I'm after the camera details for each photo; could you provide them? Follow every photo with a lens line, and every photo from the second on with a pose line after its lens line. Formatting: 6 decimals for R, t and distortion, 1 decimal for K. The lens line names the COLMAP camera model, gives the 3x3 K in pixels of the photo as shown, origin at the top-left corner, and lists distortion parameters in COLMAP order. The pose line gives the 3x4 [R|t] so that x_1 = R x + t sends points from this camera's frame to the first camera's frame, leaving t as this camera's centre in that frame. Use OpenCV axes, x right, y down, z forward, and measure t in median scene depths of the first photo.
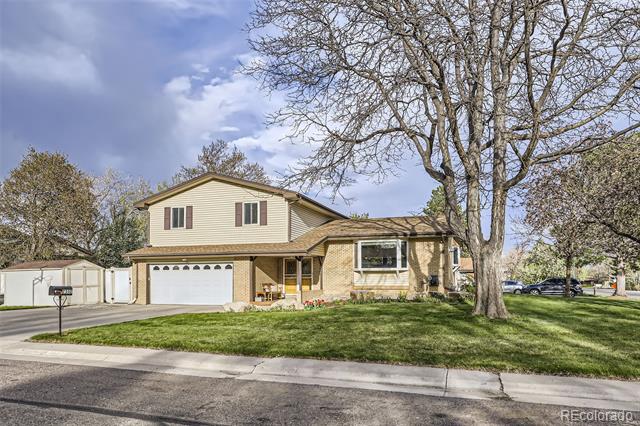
lens RADIAL K [[430.9, 0, 321.1], [0, 430.9, 202.5], [0, 0, 1]] dist [-0.056056, -0.001123]
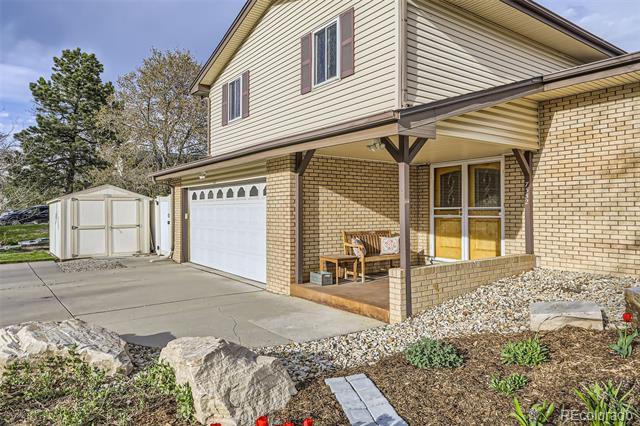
lens RADIAL K [[430.9, 0, 321.1], [0, 430.9, 202.5], [0, 0, 1]] dist [-0.056056, -0.001123]
pose [[0.810751, -0.001439, -0.585389, 0.059927], [0.092923, 0.987634, 0.126269, 0.108335], [0.577969, -0.156768, 0.800859, 0.656324]]
